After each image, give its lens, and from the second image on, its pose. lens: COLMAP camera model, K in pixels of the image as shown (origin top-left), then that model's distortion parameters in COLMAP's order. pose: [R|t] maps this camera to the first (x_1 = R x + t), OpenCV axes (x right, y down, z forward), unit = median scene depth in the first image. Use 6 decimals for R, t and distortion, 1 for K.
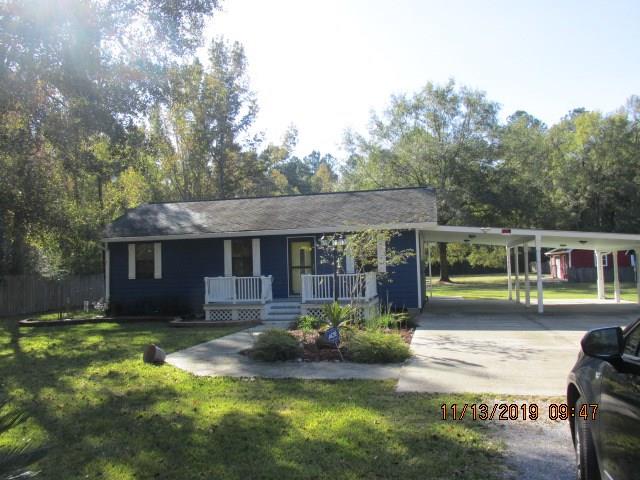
lens RADIAL K [[548.9, 0, 325.0], [0, 548.9, 243.9], [0, 0, 1]] dist [-0.034202, 0.010196]
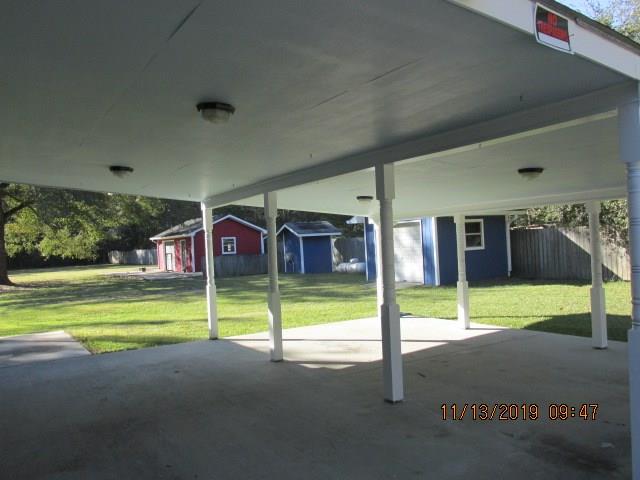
lens RADIAL K [[548.9, 0, 319.1], [0, 548.9, 241.7], [0, 0, 1]] dist [-0.034202, 0.010196]
pose [[0.736630, 0.007610, 0.676253, 0.163163], [-0.012046, 0.999926, 0.001869, 0.042359], [-0.676188, -0.009523, 0.736667, 0.718832]]
